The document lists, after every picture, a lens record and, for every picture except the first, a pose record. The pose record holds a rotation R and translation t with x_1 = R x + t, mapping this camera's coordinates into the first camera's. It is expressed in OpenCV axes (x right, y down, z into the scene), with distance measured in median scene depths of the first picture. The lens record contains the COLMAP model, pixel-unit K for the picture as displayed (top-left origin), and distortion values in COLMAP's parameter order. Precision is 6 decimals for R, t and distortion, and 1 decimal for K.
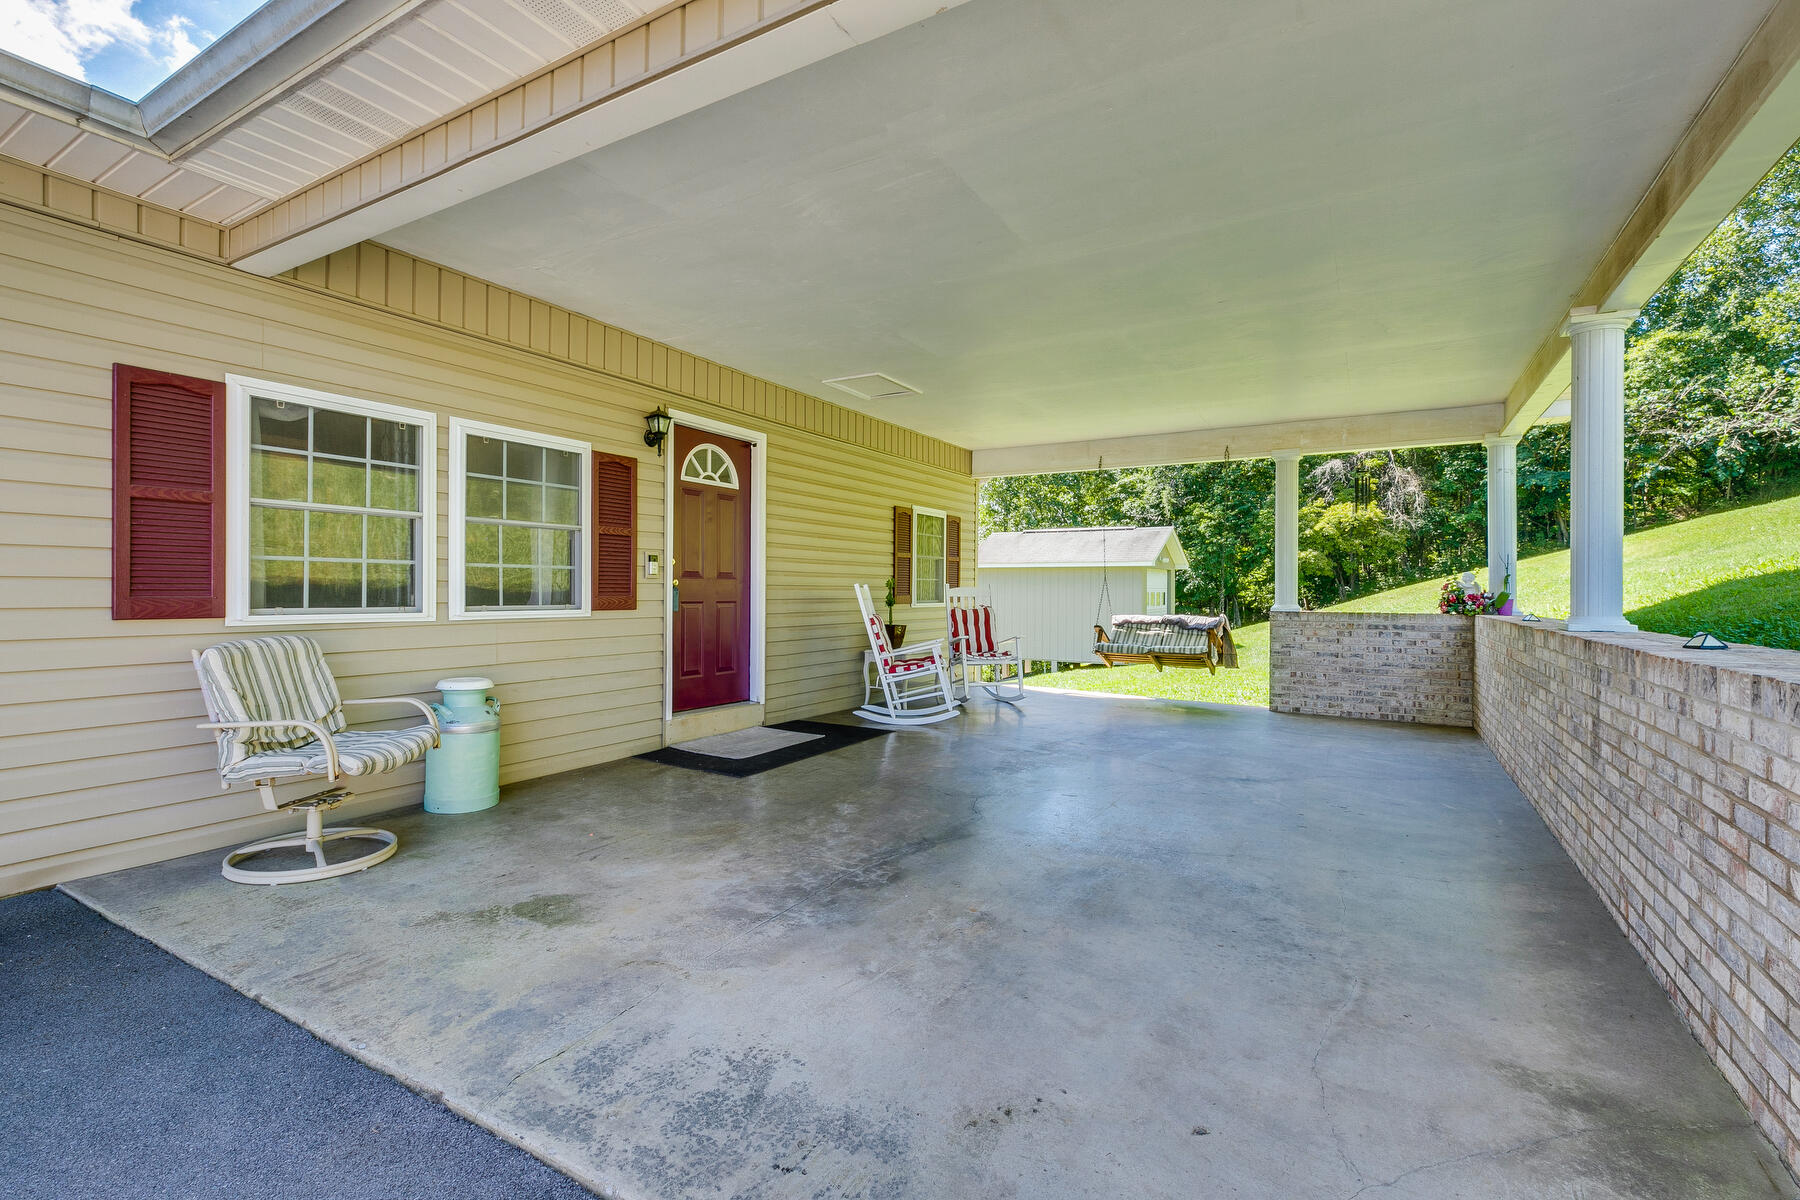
lens RADIAL K [[808.0, 0, 897.7], [0, 808.0, 587.0], [0, 0, 1]] dist [0.004439, -0.000027]
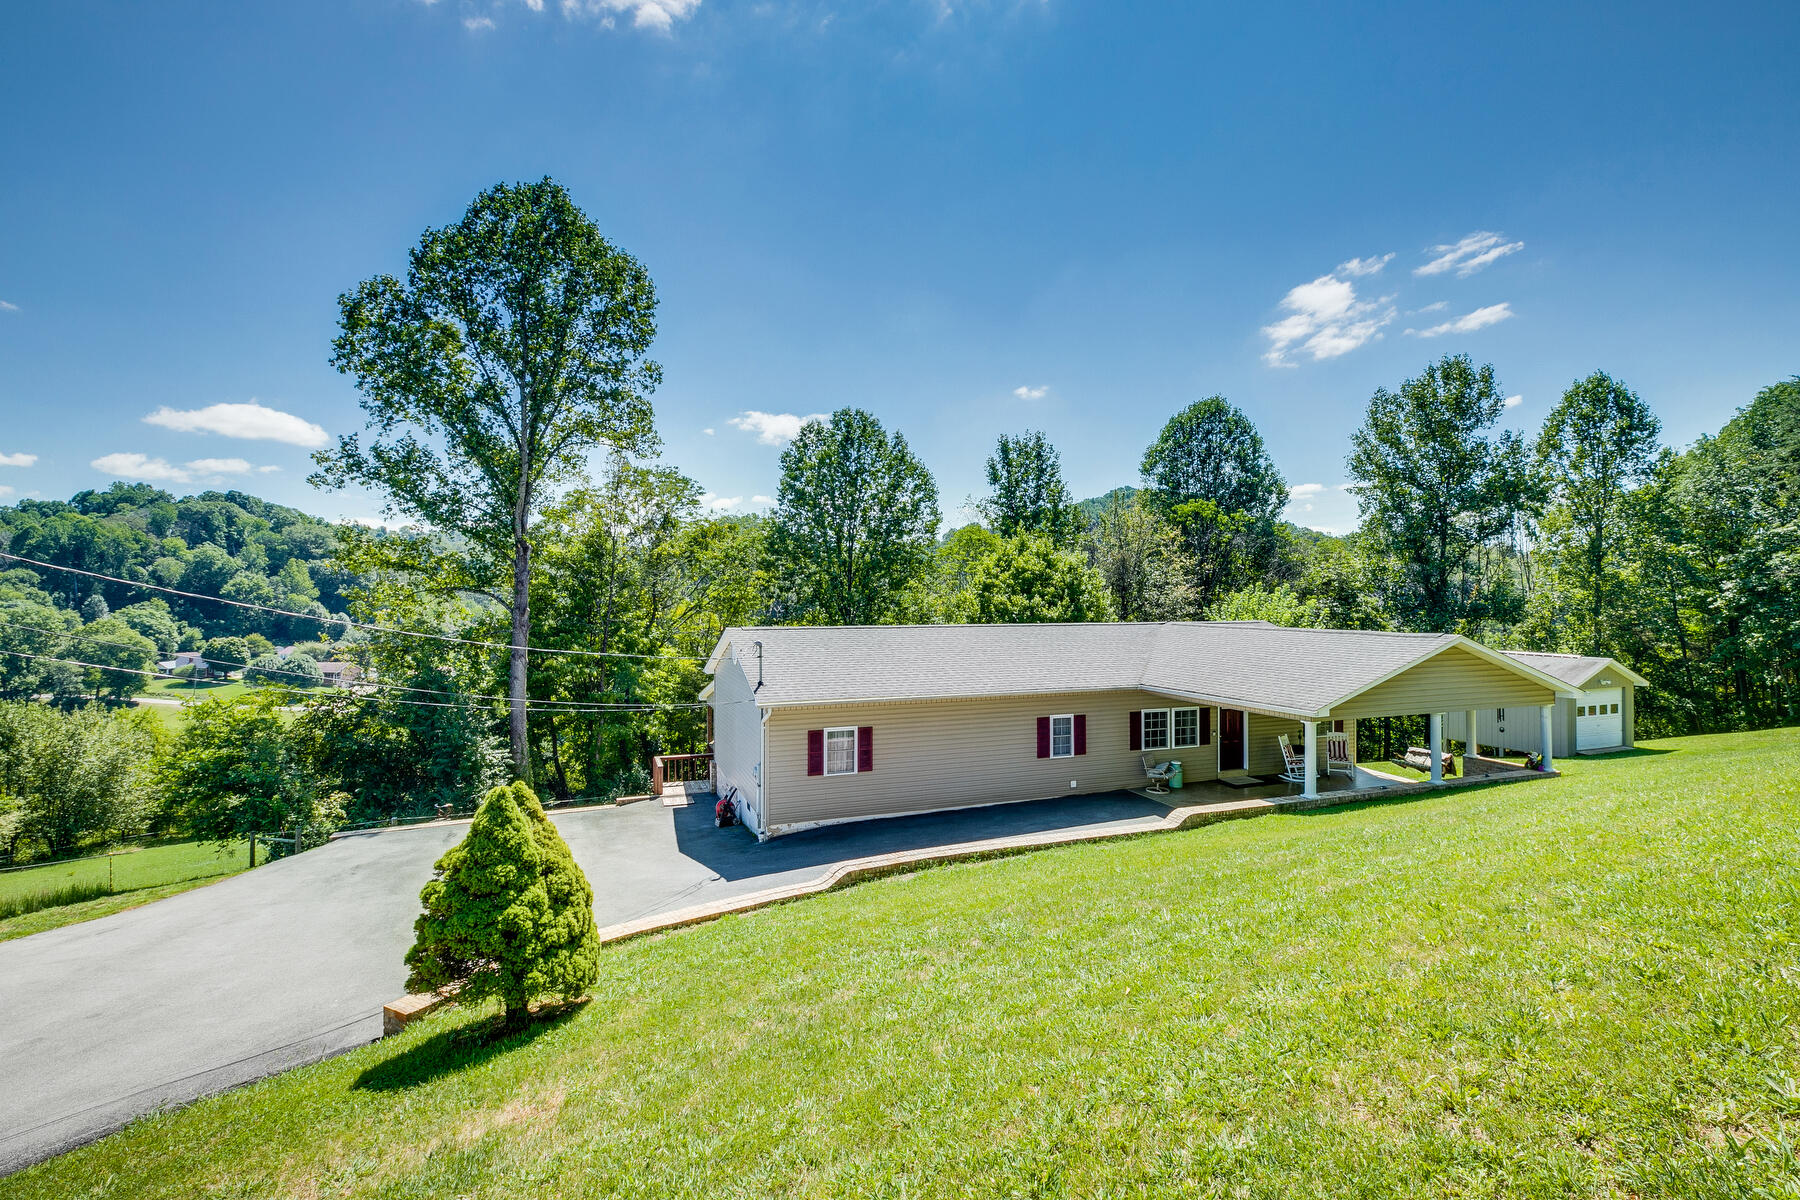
lens RADIAL K [[808.0, 0, 897.7], [0, 808.0, 587.0], [0, 0, 1]] dist [0.004439, -0.000027]
pose [[0.776568, -0.008059, -0.629982, 0.616833], [0.005380, 0.999967, -0.006160, -0.448985], [0.630010, 0.001395, 0.776585, -1.897981]]
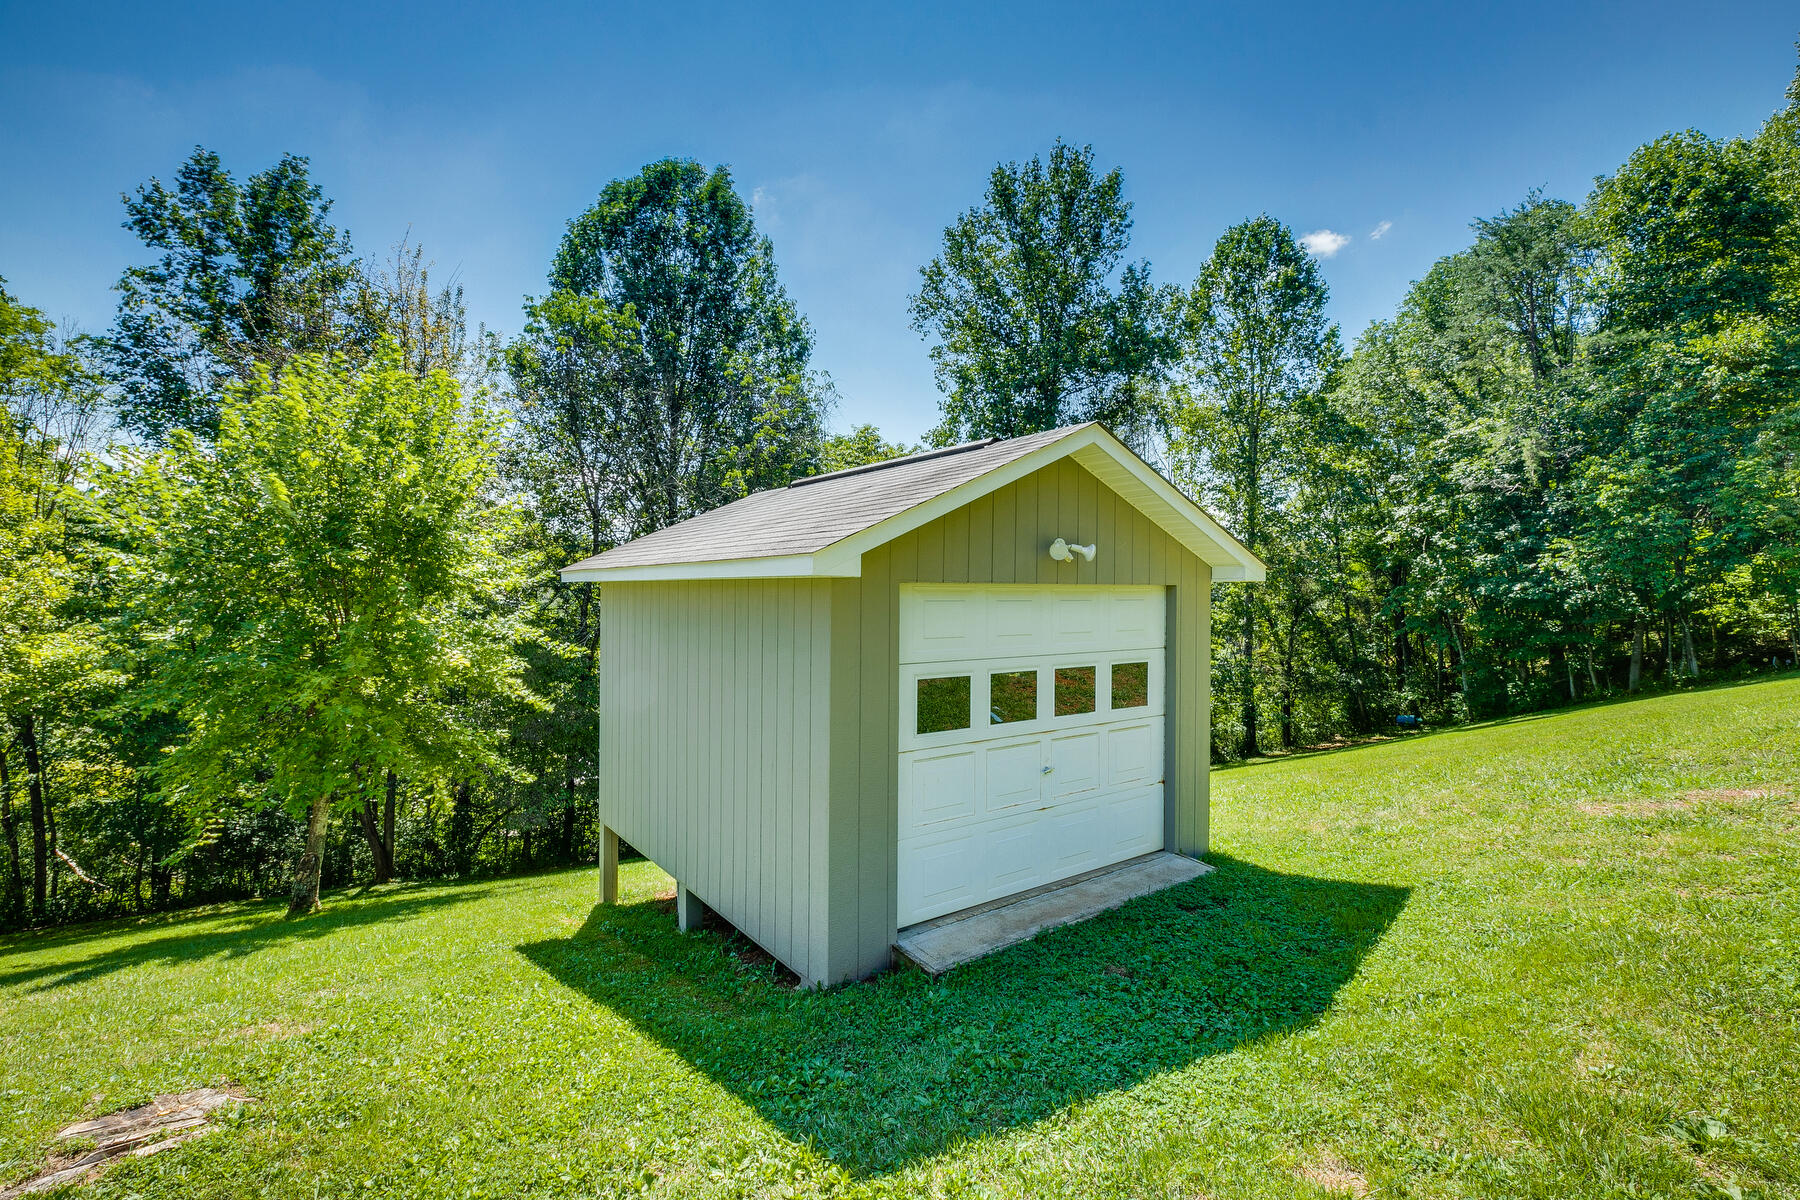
lens RADIAL K [[796.5, 0, 891.9], [0, 796.5, 594.7], [0, 0, 1]] dist [0.003800, 0.000294]
pose [[0.911323, 0.009579, -0.411581, 0.885170], [-0.004793, 0.999908, 0.012661, -0.062200], [0.411665, -0.009566, 0.911285, 1.627745]]
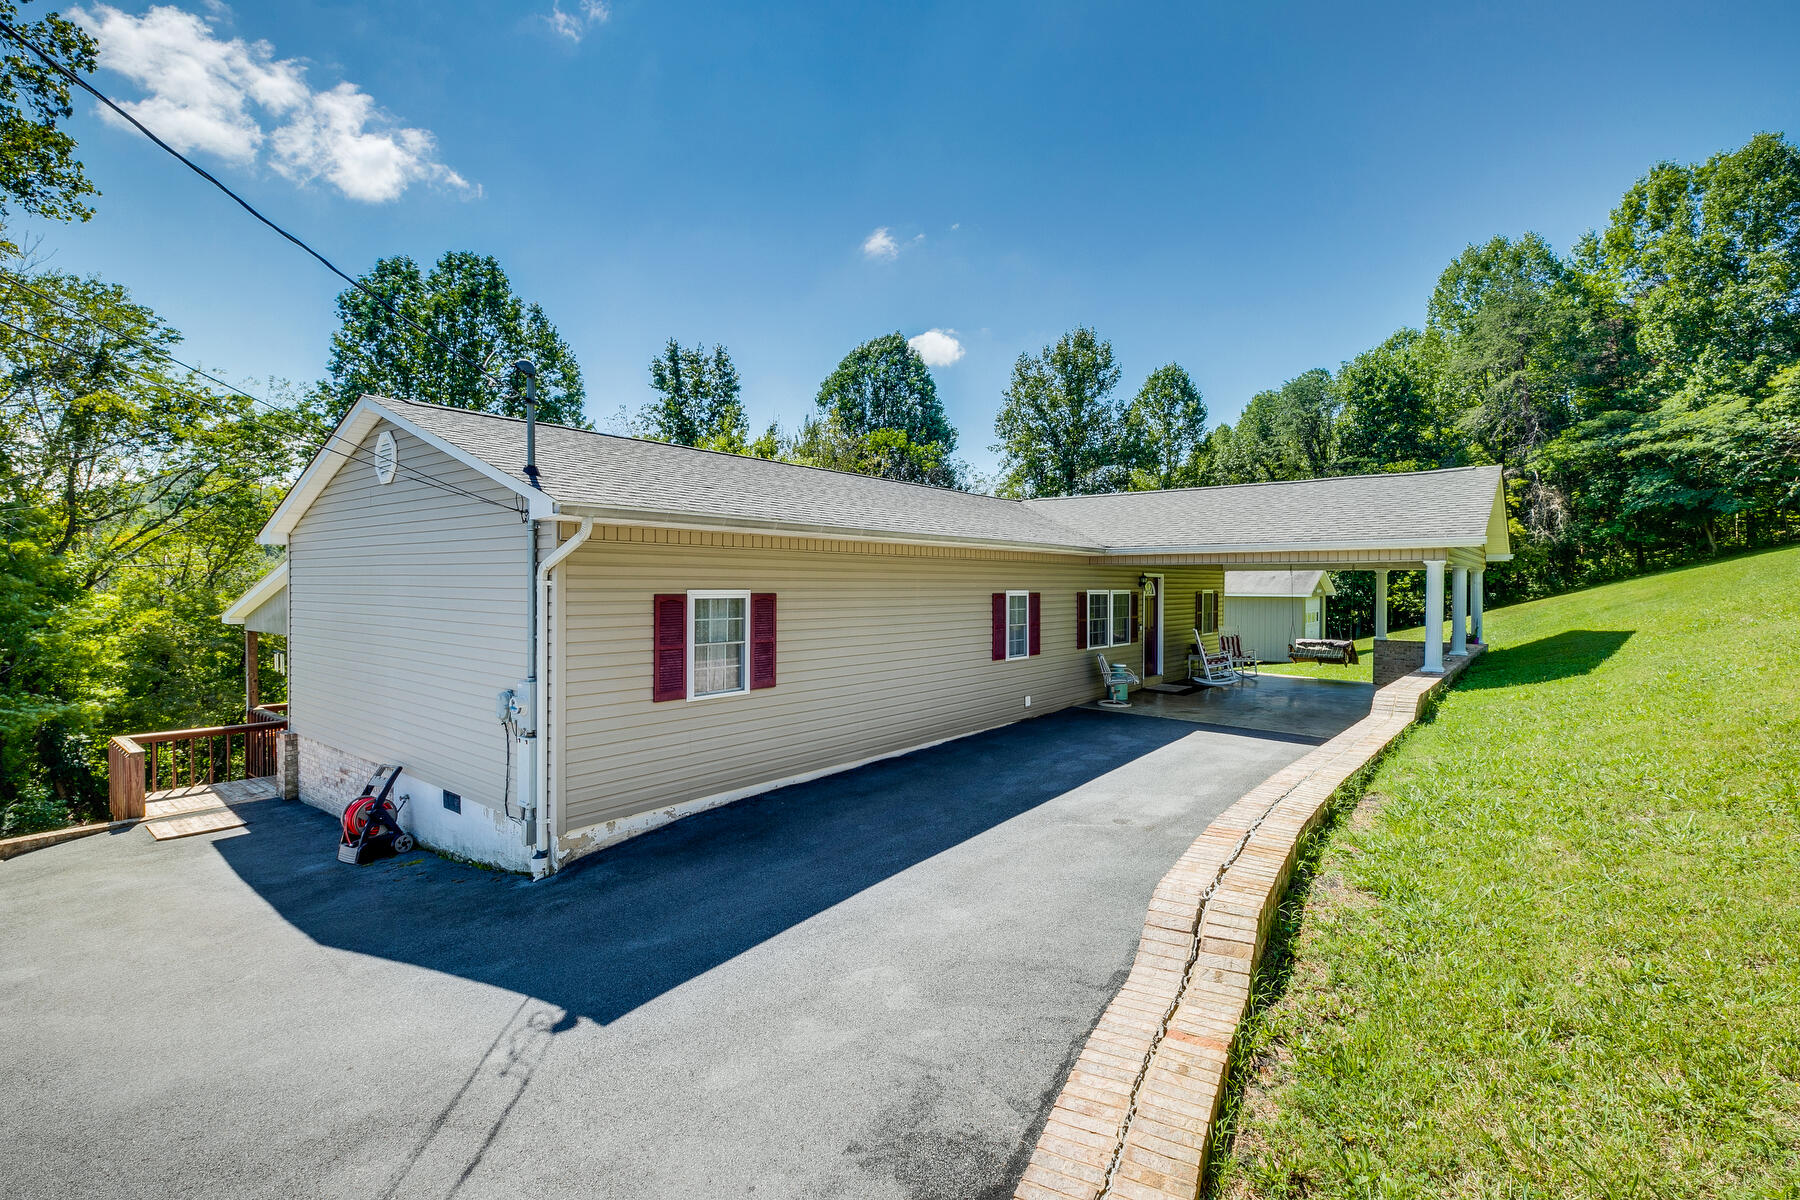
lens RADIAL K [[805.7, 0, 891.6], [0, 805.7, 597.1], [0, 0, 1]] dist [-0.005693, -0.000115]
pose [[0.987052, 0.003327, -0.160369, -0.447793], [0.000024, 0.999782, 0.020889, -0.120197], [0.160403, -0.020622, 0.986836, -1.263689]]
